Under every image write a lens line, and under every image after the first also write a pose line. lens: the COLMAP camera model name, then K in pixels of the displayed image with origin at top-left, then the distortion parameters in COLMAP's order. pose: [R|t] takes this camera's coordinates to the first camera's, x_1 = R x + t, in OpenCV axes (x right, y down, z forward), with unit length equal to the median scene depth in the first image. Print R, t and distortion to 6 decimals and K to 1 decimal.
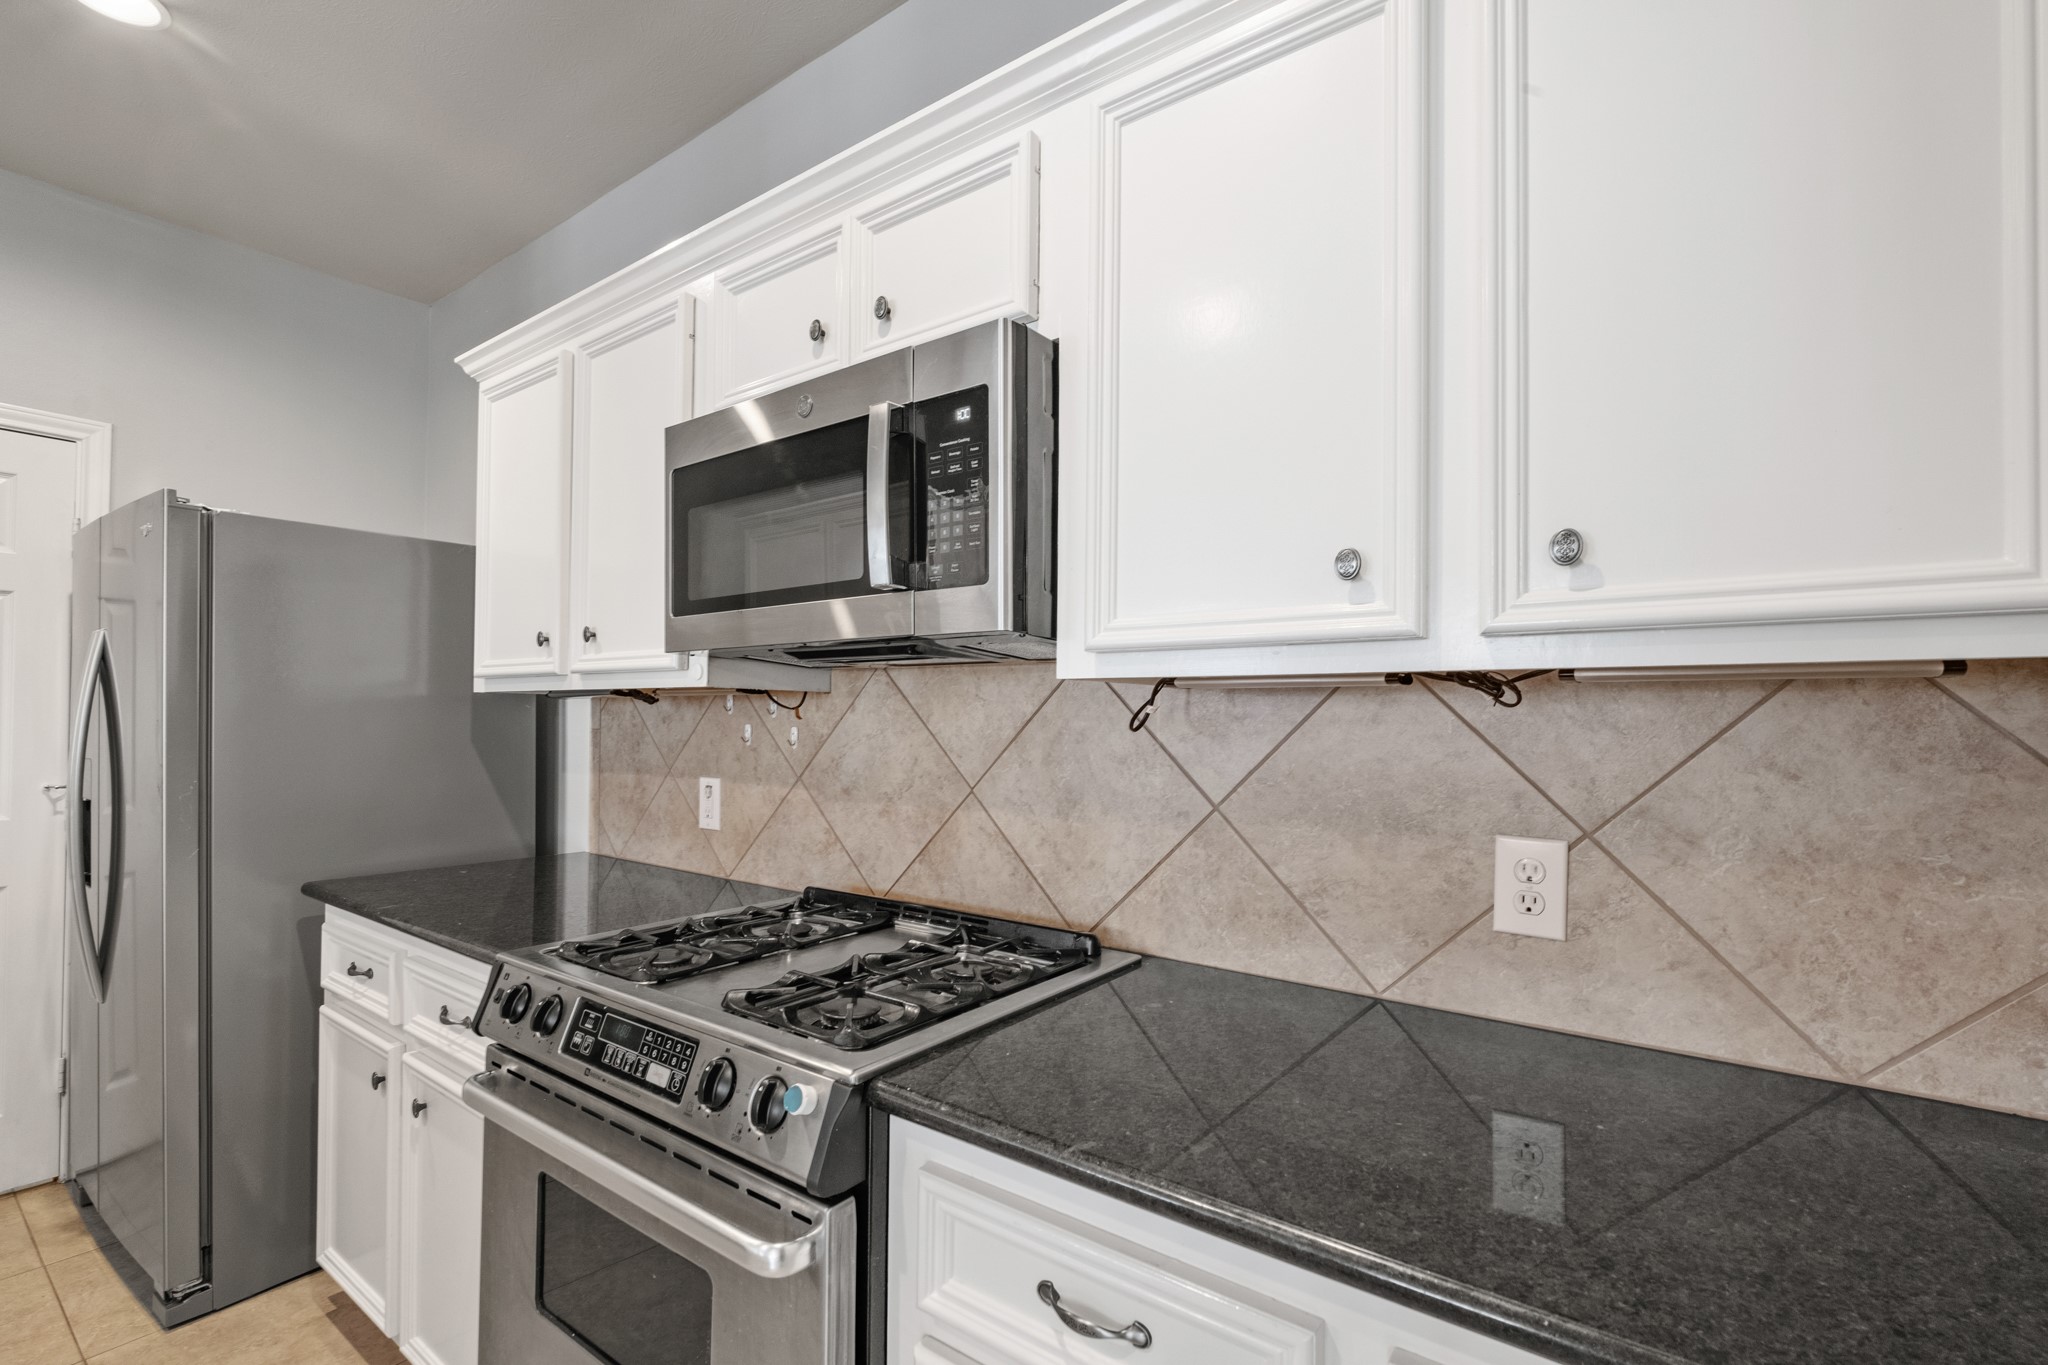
lens RADIAL K [[886.5, 0, 1005.7], [0, 886.5, 709.2], [0, 0, 1]] dist [-0.009625, 0.000807]
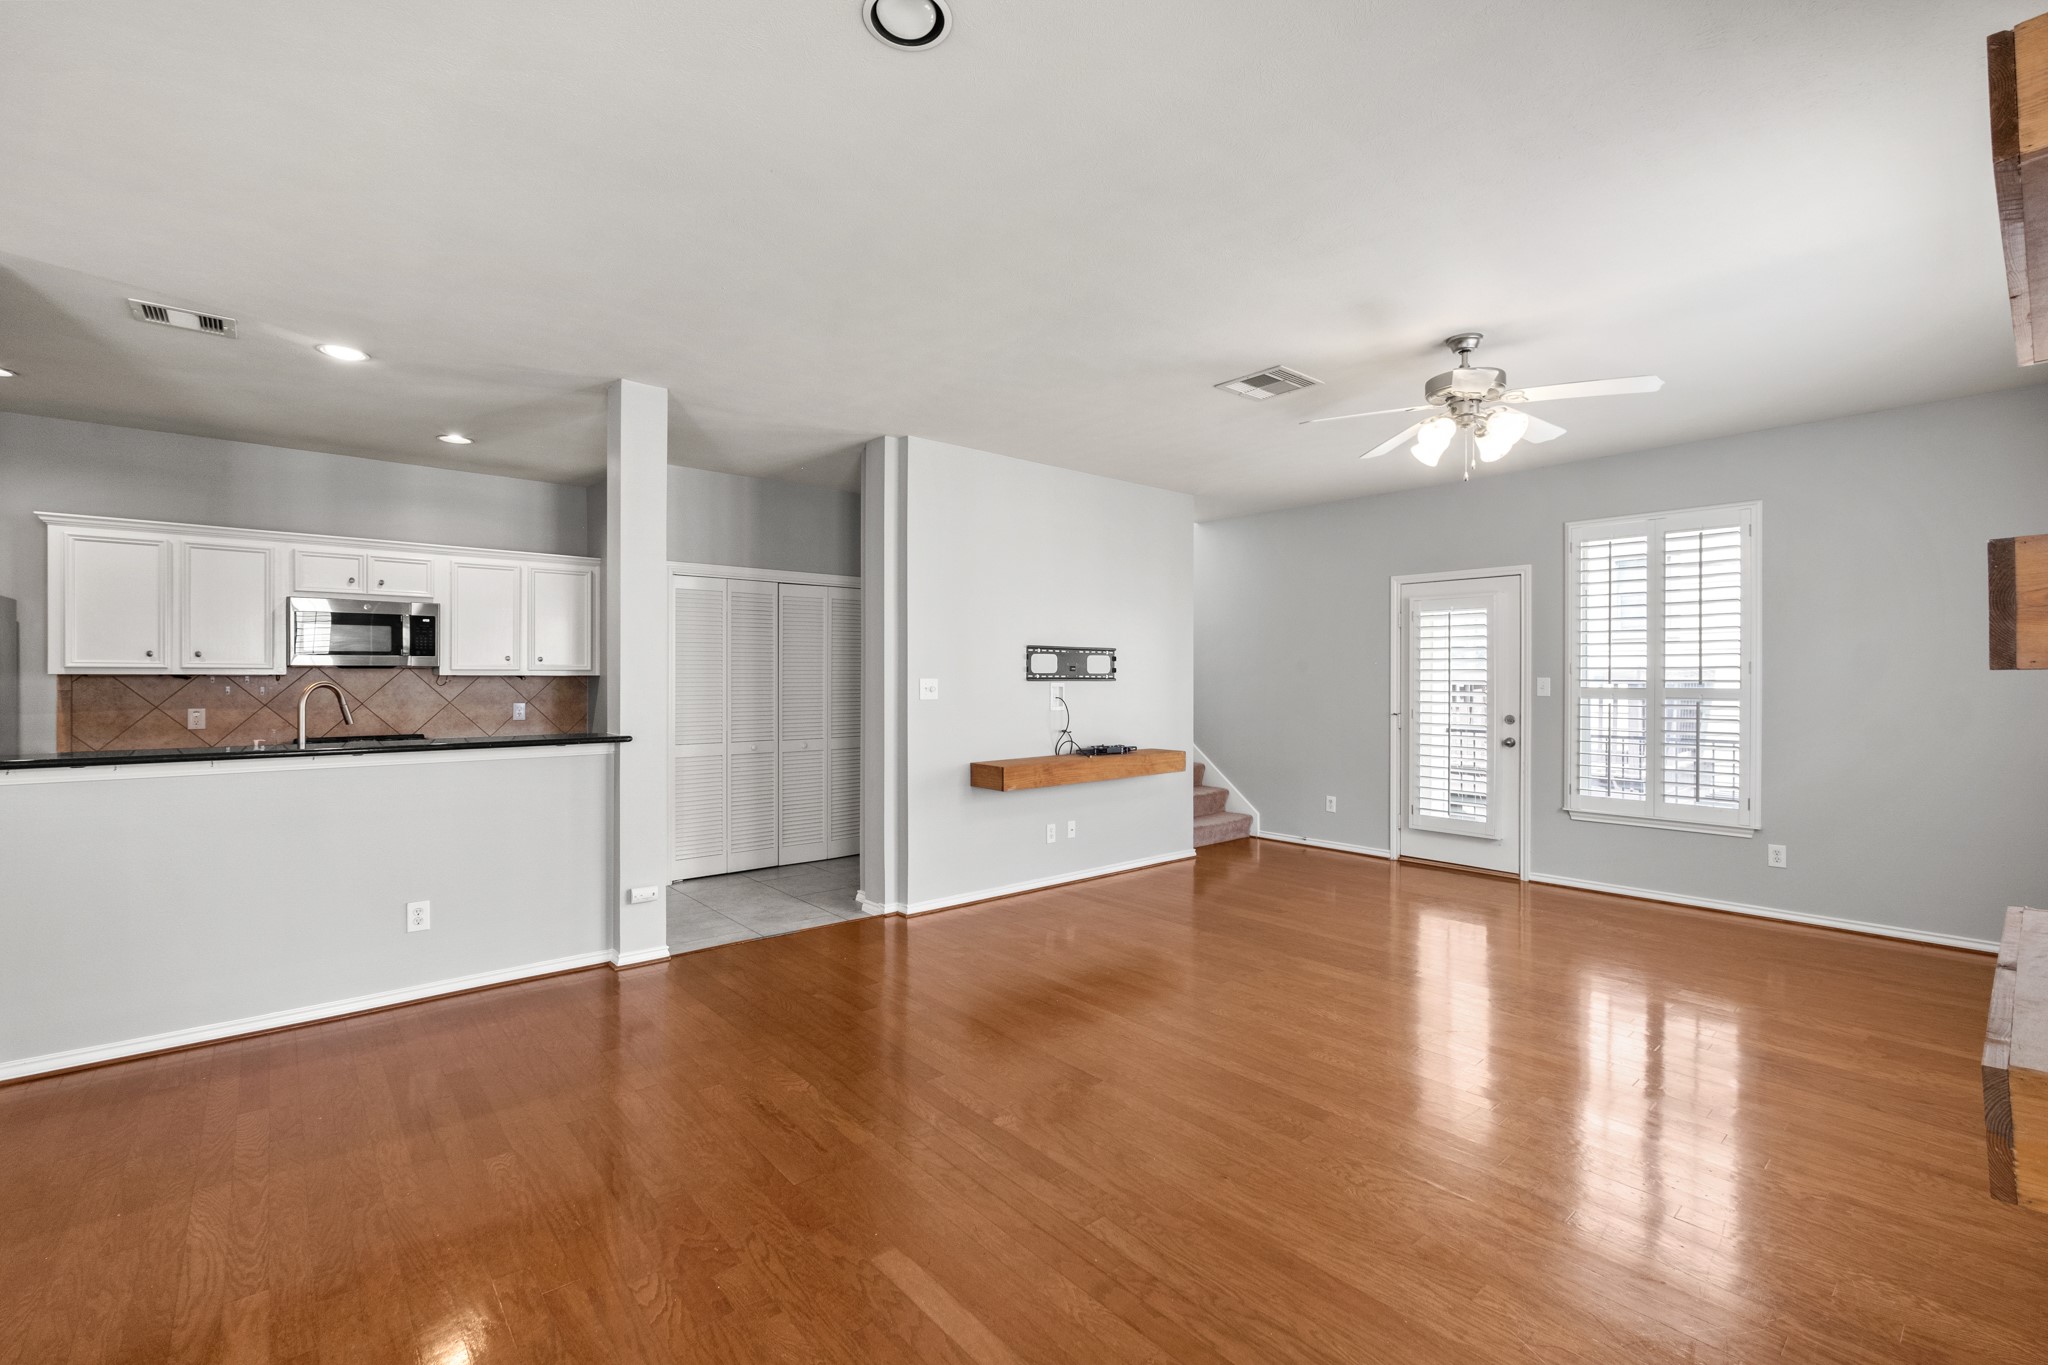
lens RADIAL K [[886.5, 0, 1023.7], [0, 886.5, 670.5], [0, 0, 1]] dist [-0.009625, 0.000807]
pose [[0.217893, -0.005456, 0.975958, -2.846834], [-0.015838, 0.999833, 0.009126, -0.111187], [-0.975844, -0.017446, 0.217770, -2.279639]]
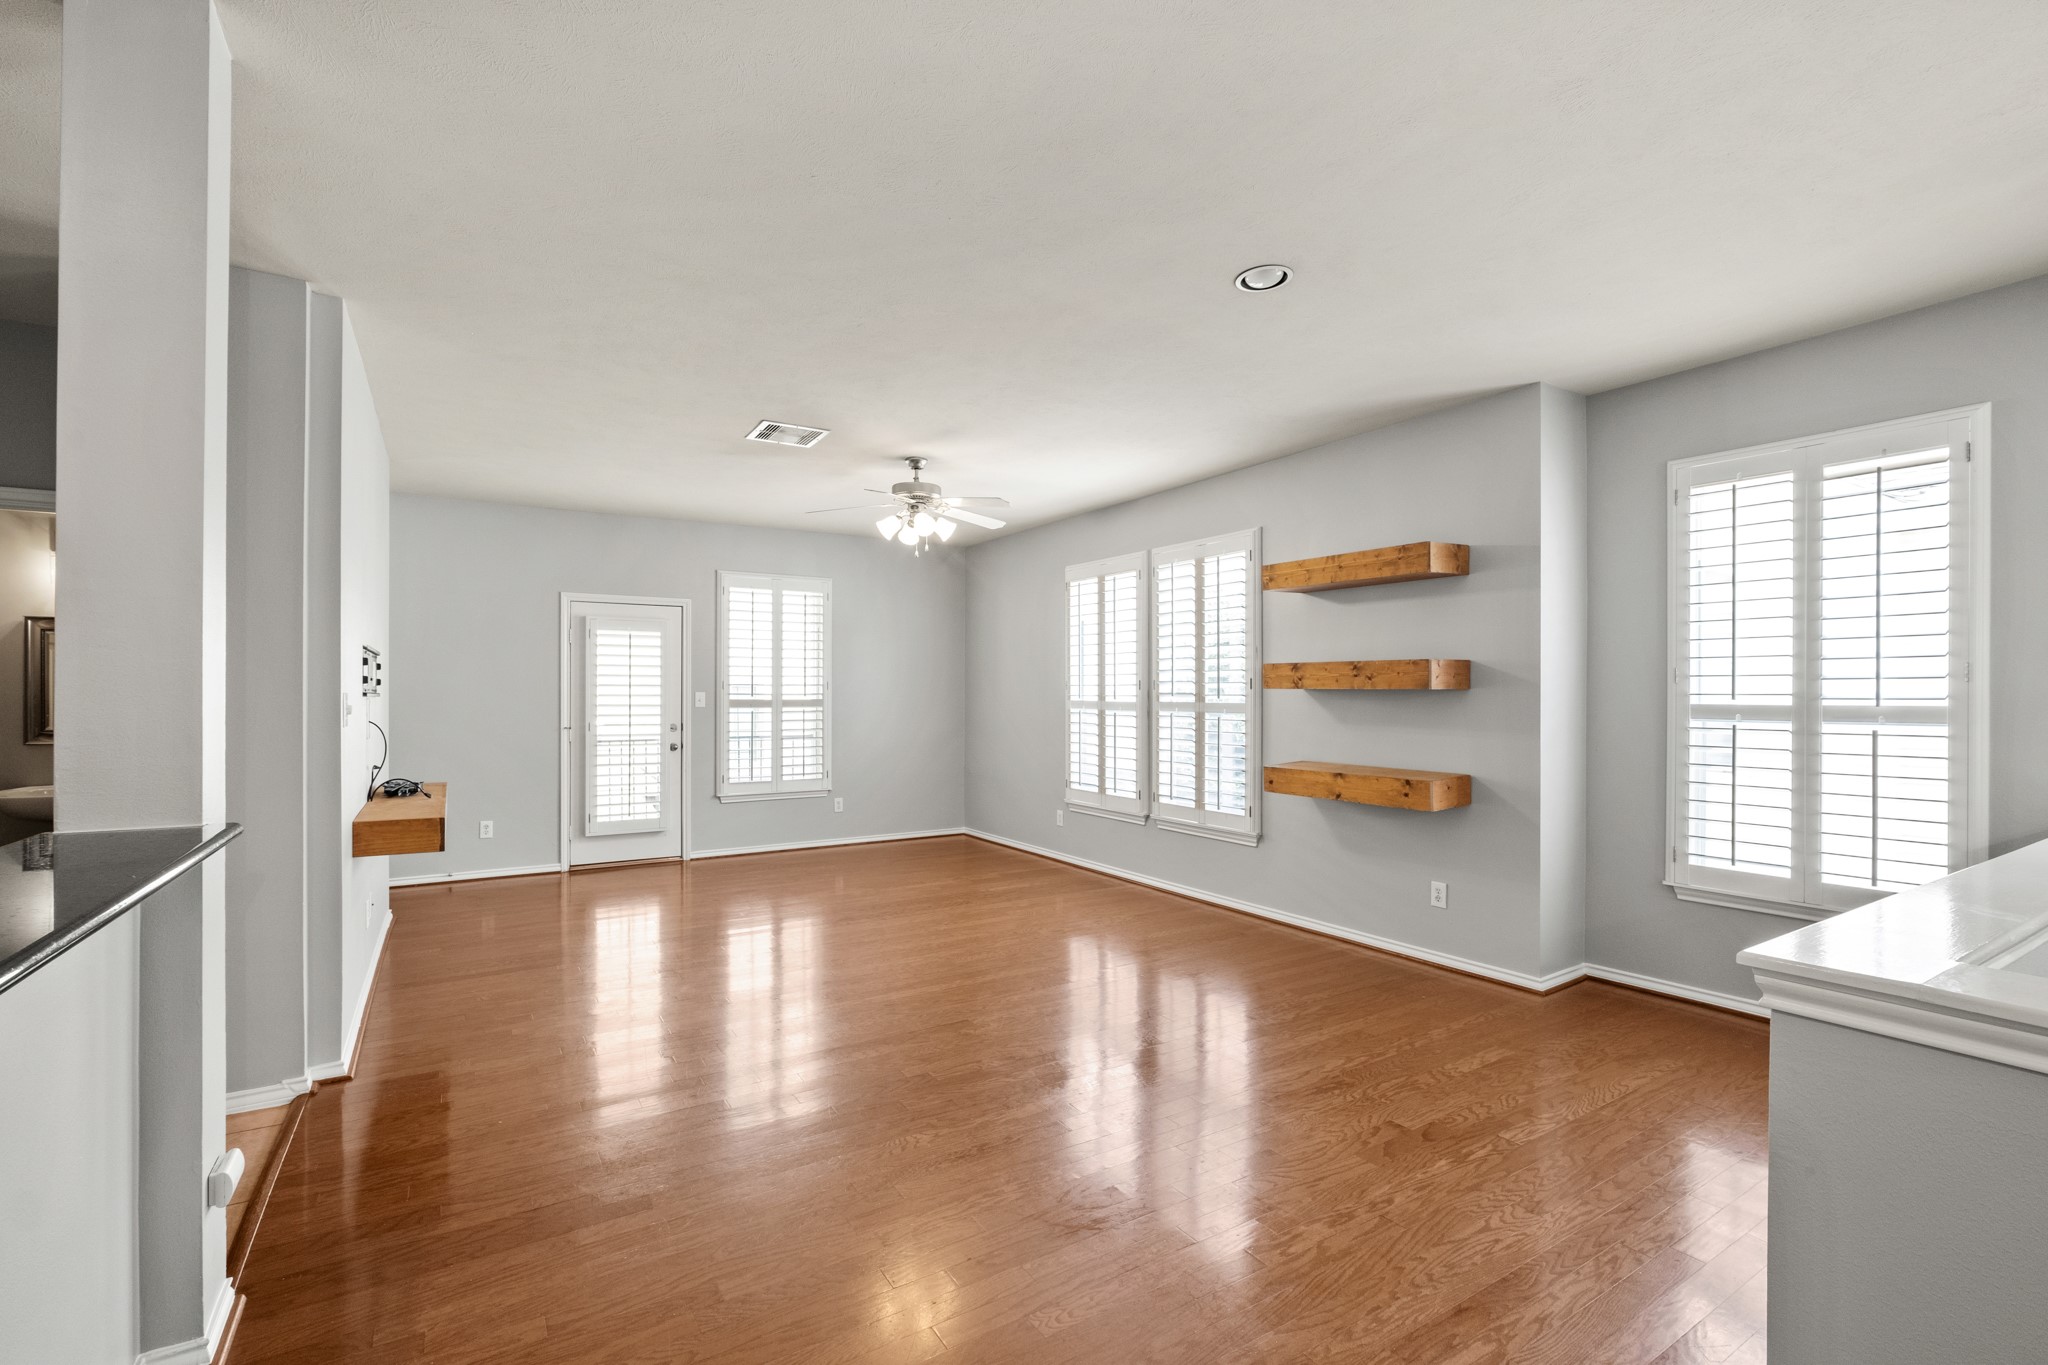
lens RADIAL K [[886.5, 0, 1013.2], [0, 886.5, 693.2], [0, 0, 1]] dist [-0.009625, 0.000807]
pose [[-0.930533, -0.014000, 0.365941, -1.971843], [-0.019773, 0.999732, -0.012034, -0.055253], [-0.365674, -0.018434, -0.930560, -0.020571]]
